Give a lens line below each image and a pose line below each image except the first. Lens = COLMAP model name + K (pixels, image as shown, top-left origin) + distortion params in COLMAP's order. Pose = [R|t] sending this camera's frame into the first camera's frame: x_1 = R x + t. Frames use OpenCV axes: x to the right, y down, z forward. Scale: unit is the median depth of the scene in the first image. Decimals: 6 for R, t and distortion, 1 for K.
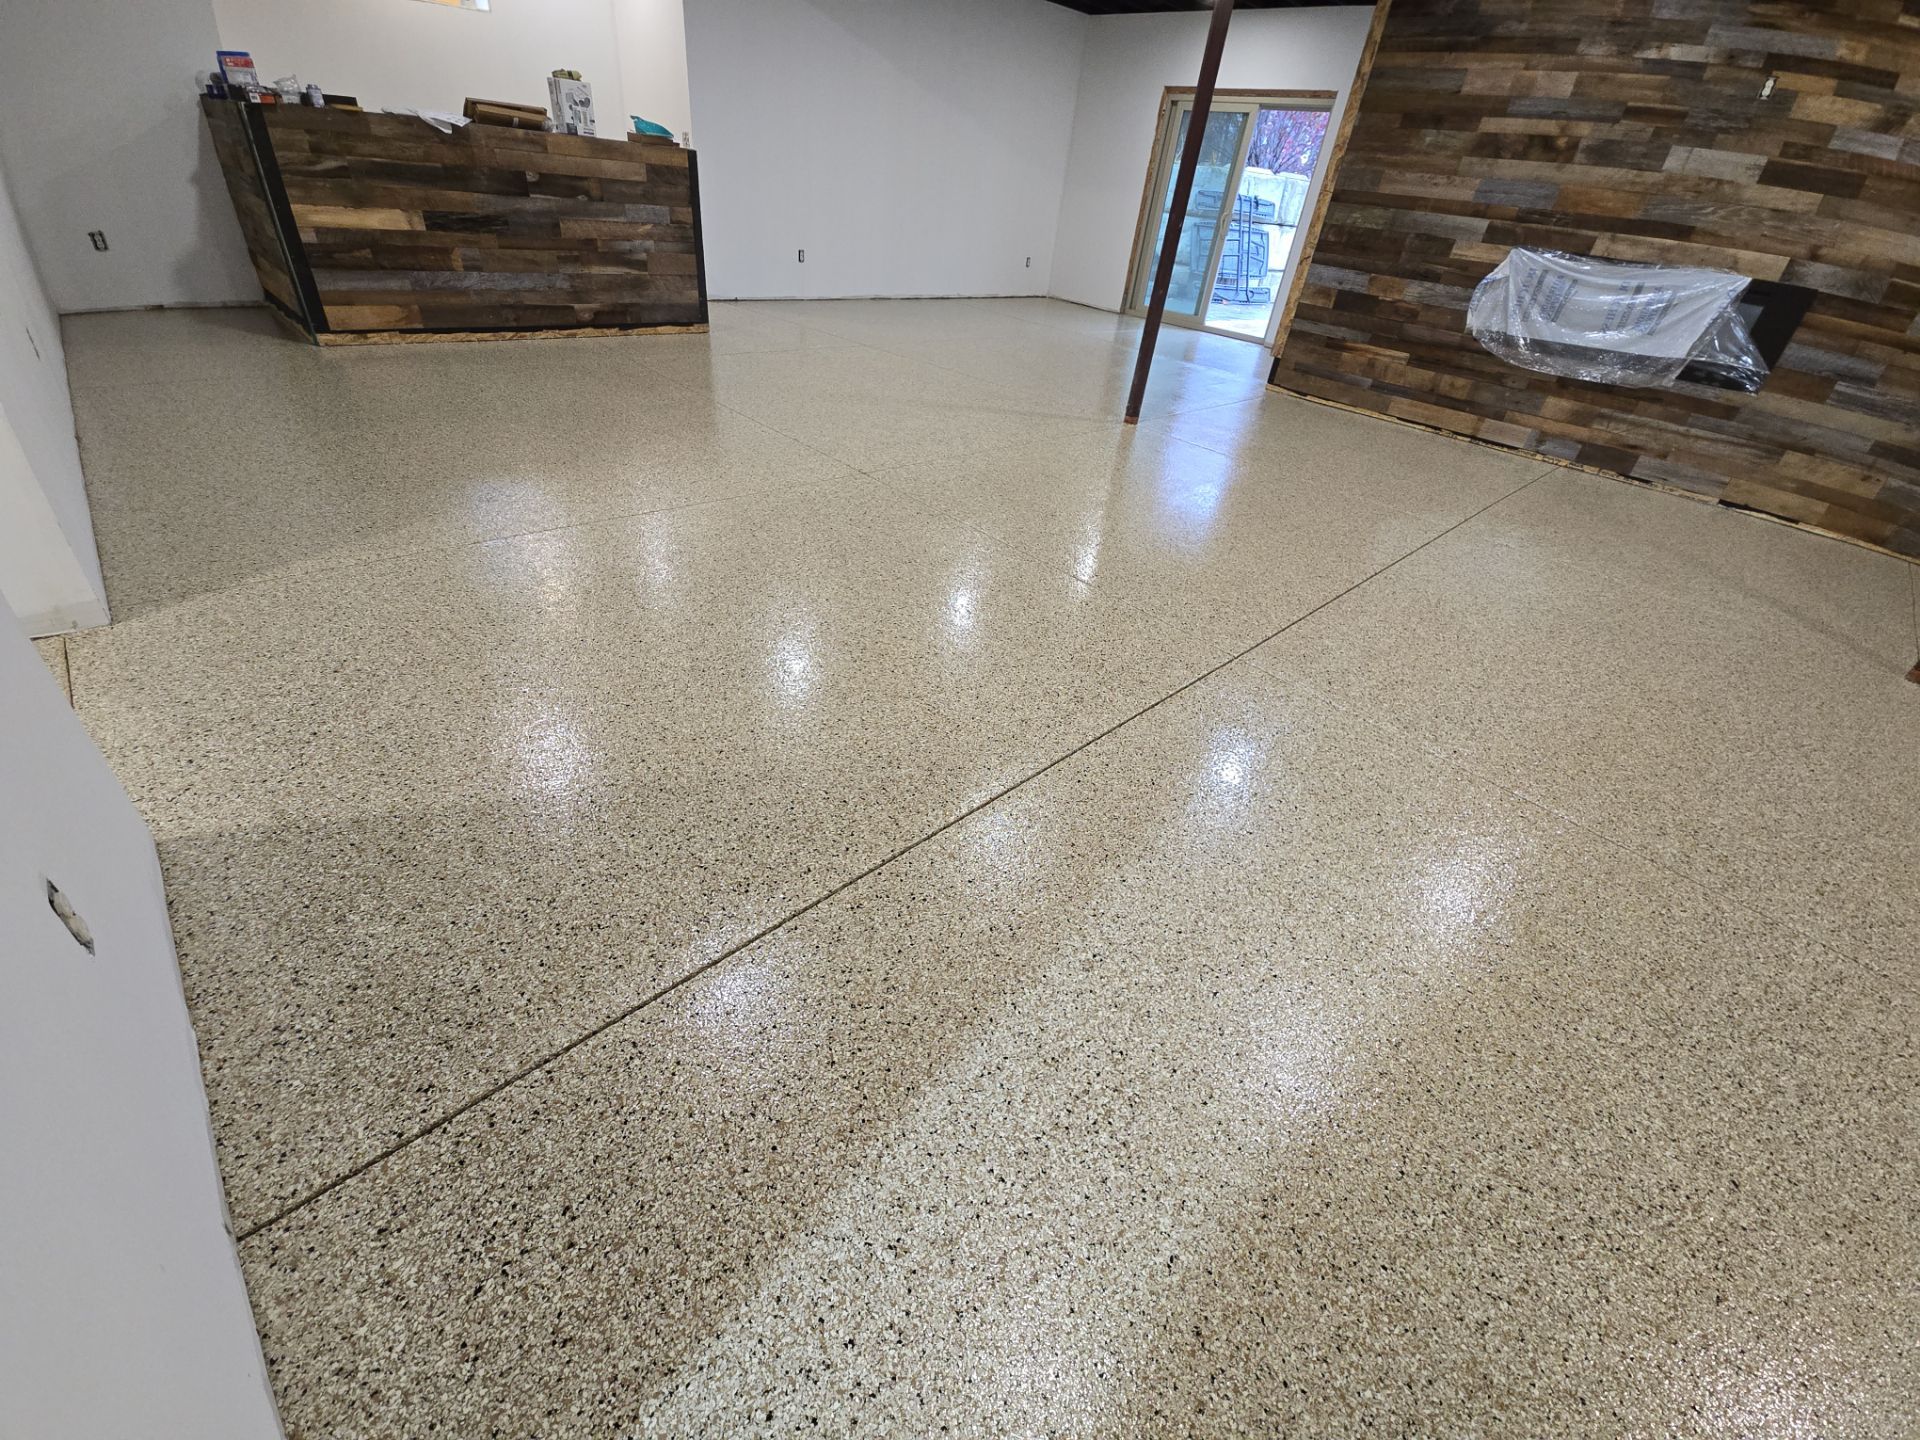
lens RADIAL K [[779.3, 0, 951.9], [0, 779.3, 722.9], [0, 0, 1]] dist [0.020295, -0.014916]
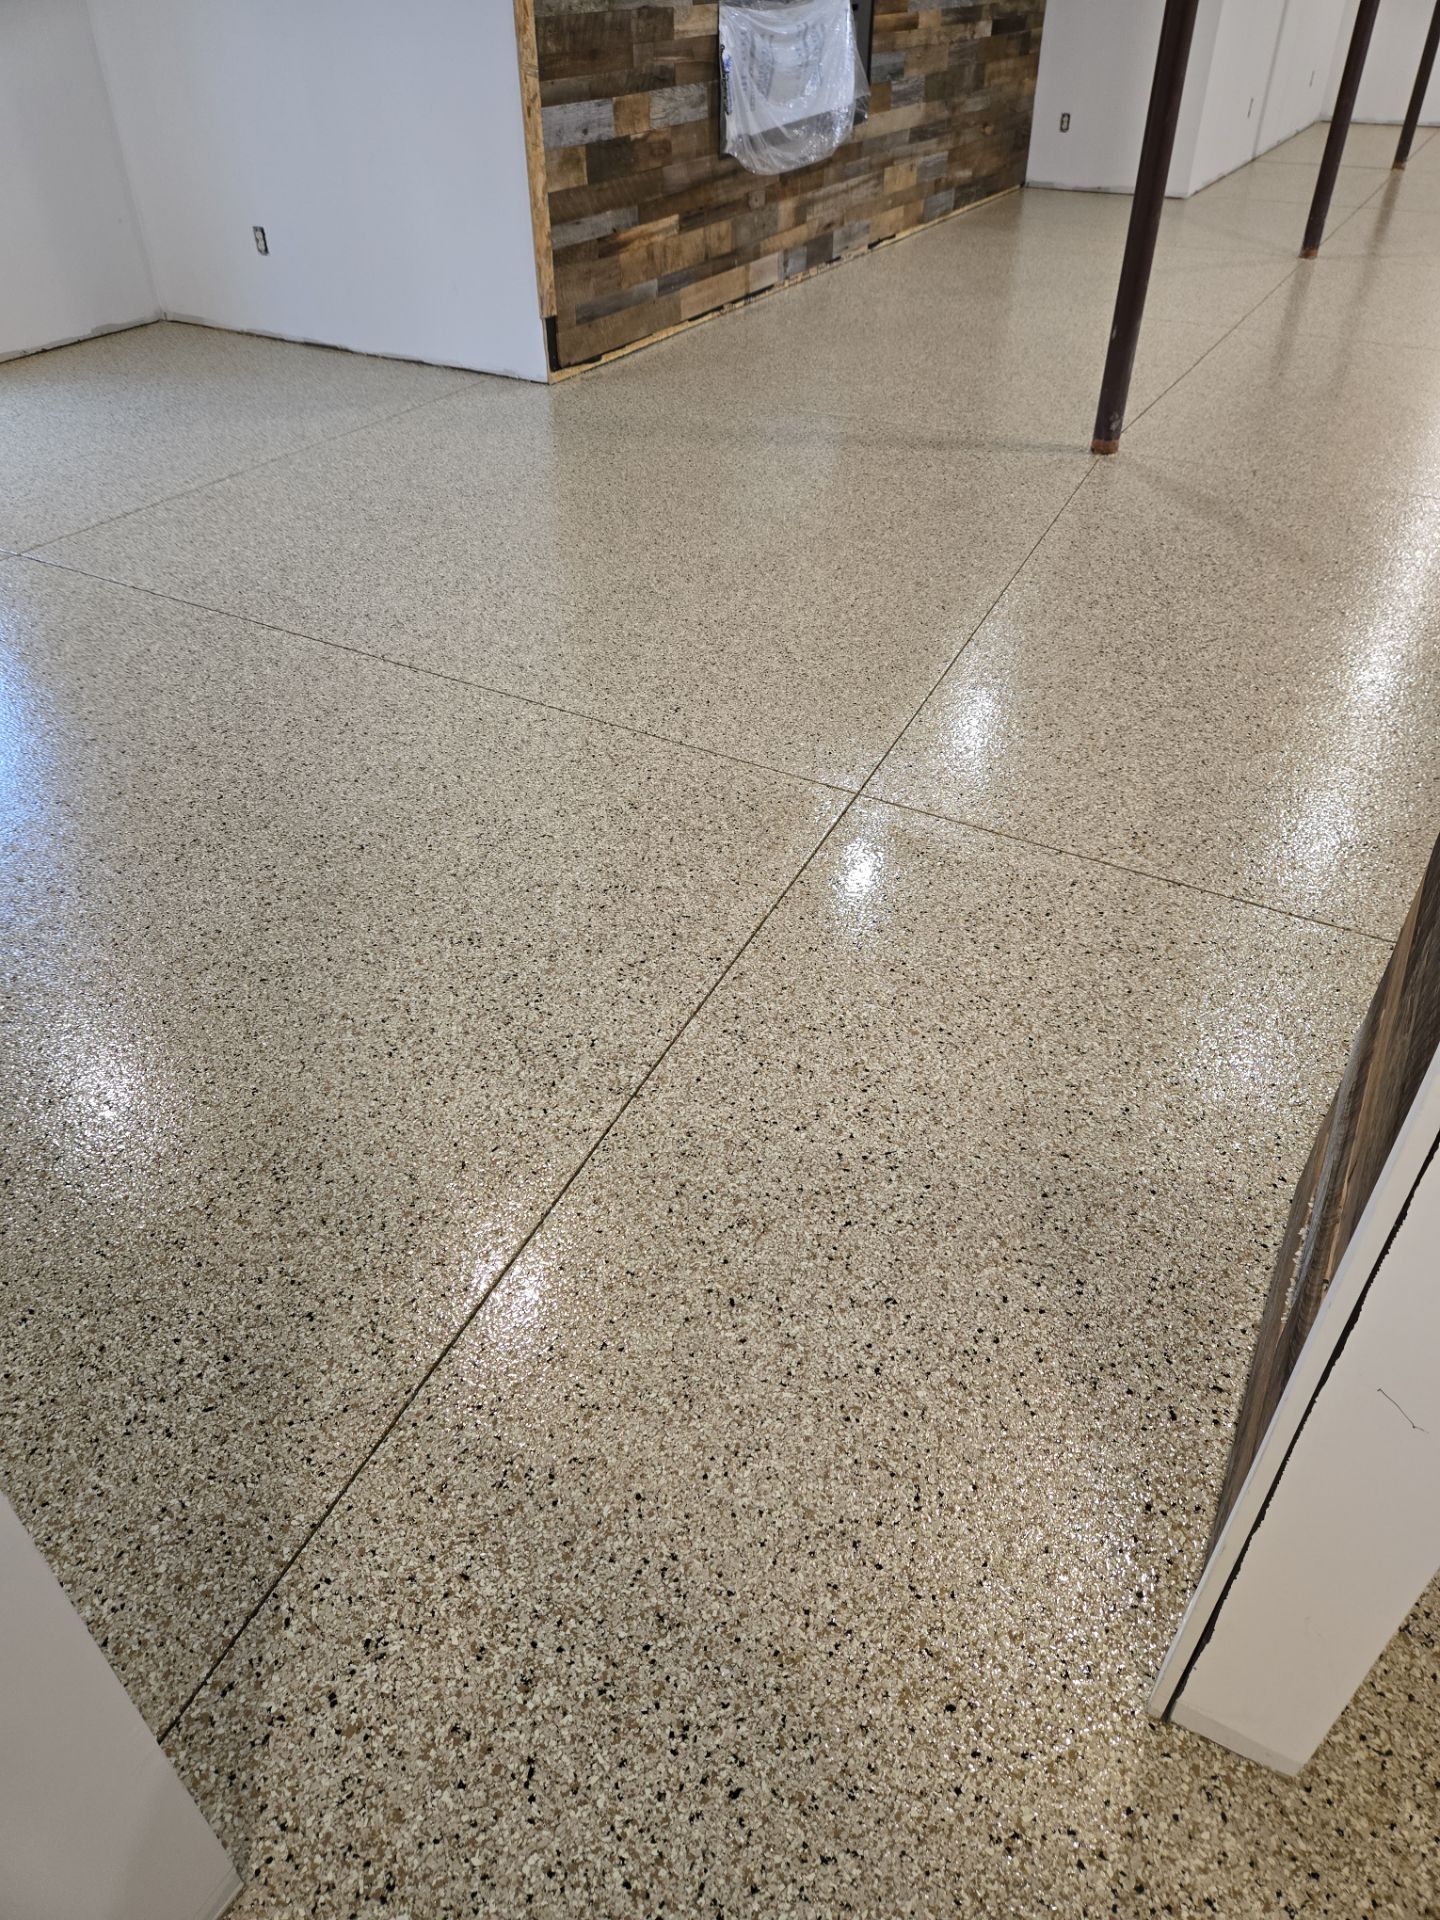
lens RADIAL K [[1289.5, 0, 713.8], [0, 1289.5, 966.4], [0, 0, 1]] dist [0.063548, -0.059442]
pose [[-0.297557, -0.664420, 0.685570, -0.541616], [0.527444, 0.484151, 0.698141, -0.982023], [-0.795778, 0.569336, 0.206382, 1.237363]]
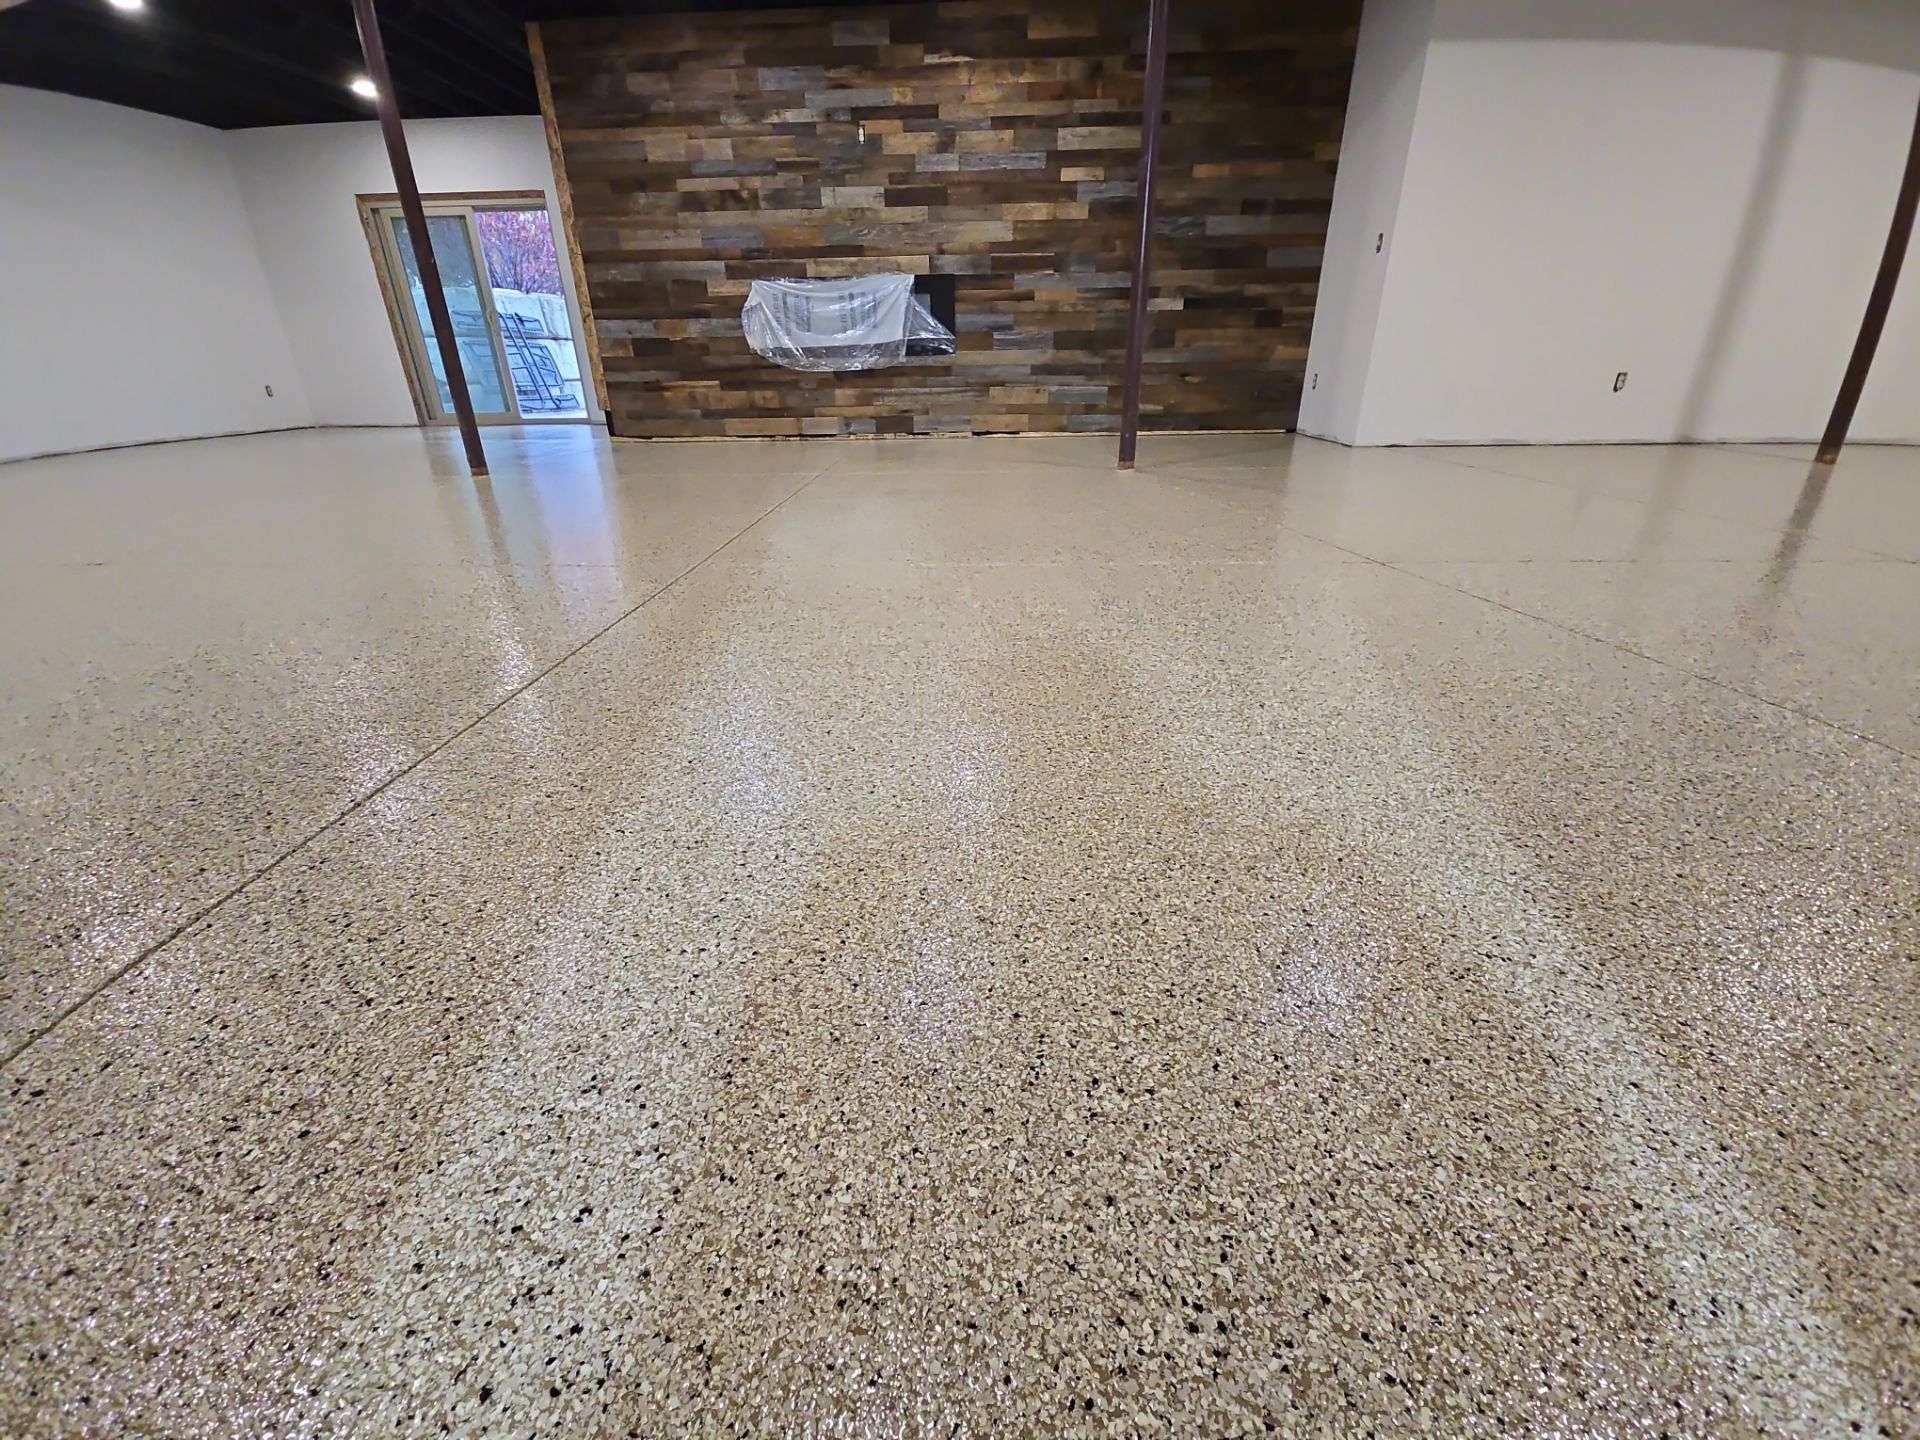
lens RADIAL K [[780.0, 0, 954.9], [0, 780.0, 719.7], [0, 0, 1]] dist [0.012861, -0.006633]
pose [[0.709658, -0.388407, 0.587814, -0.025842], [0.471133, 0.881952, 0.013972, 0.113398], [-0.523850, 0.267023, 0.808876, 0.053139]]
